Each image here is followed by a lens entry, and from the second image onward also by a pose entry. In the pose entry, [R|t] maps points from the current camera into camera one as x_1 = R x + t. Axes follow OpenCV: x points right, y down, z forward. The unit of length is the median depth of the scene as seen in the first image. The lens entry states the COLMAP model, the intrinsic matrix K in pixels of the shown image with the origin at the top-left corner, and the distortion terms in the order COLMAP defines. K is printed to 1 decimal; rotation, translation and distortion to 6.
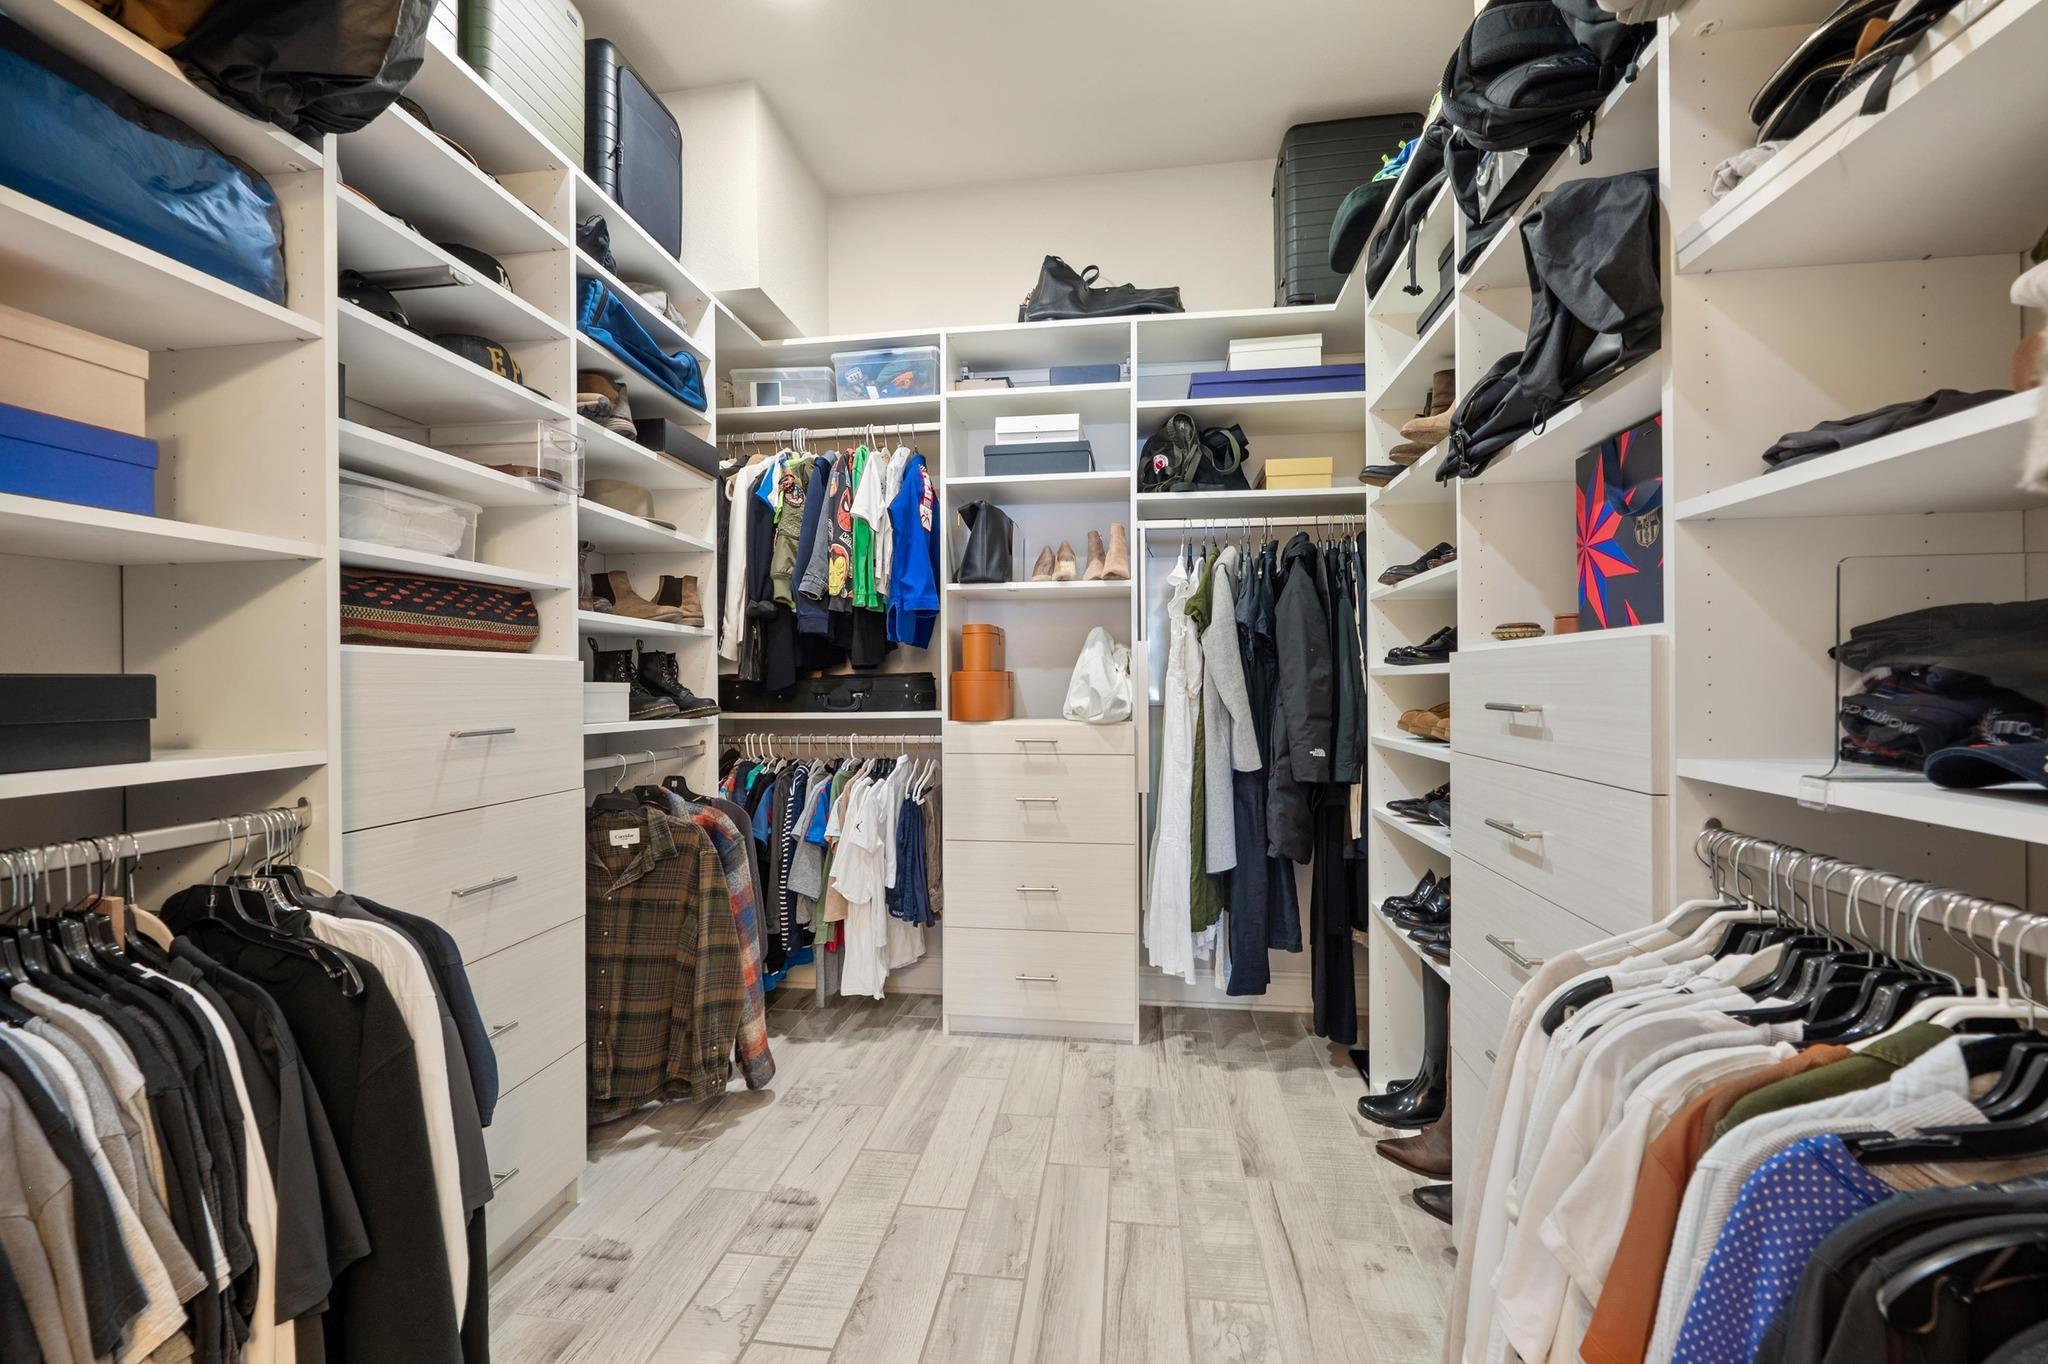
lens RADIAL K [[815.7, 0, 1021.5], [0, 815.7, 679.4], [0, 0, 1]] dist [-0.008346, 0.001366]
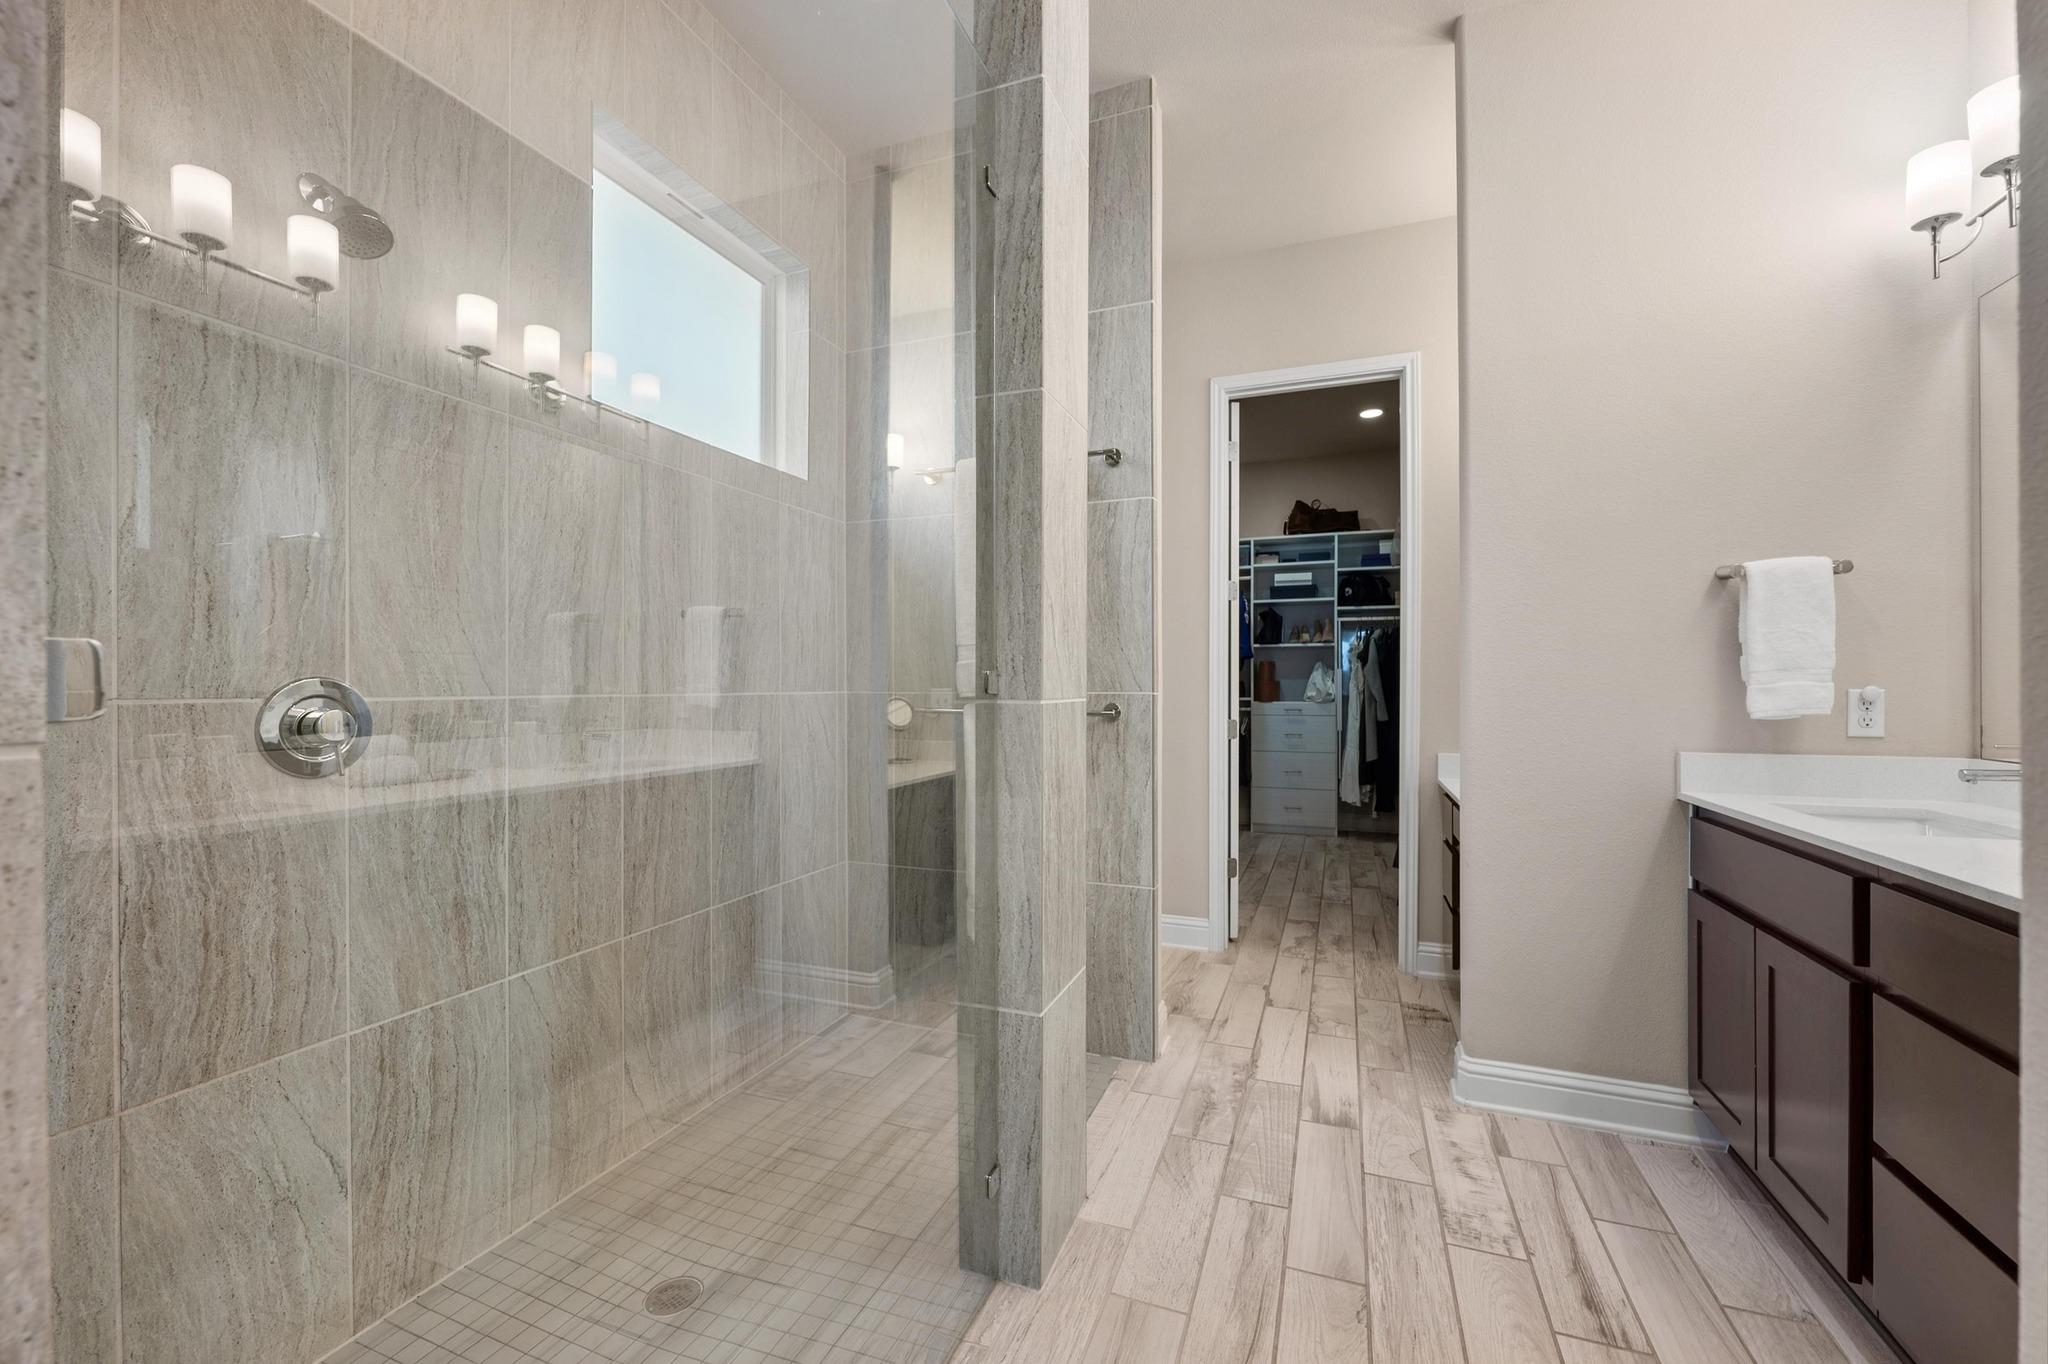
lens RADIAL K [[815.7, 0, 1033.0], [0, 815.7, 689.7], [0, 0, 1]] dist [-0.008346, 0.001366]
pose [[0.981161, 0.008392, -0.193010, -0.265455], [-0.006618, 0.999930, 0.009834, -0.002997], [0.193079, -0.008371, 0.981148, -1.490107]]
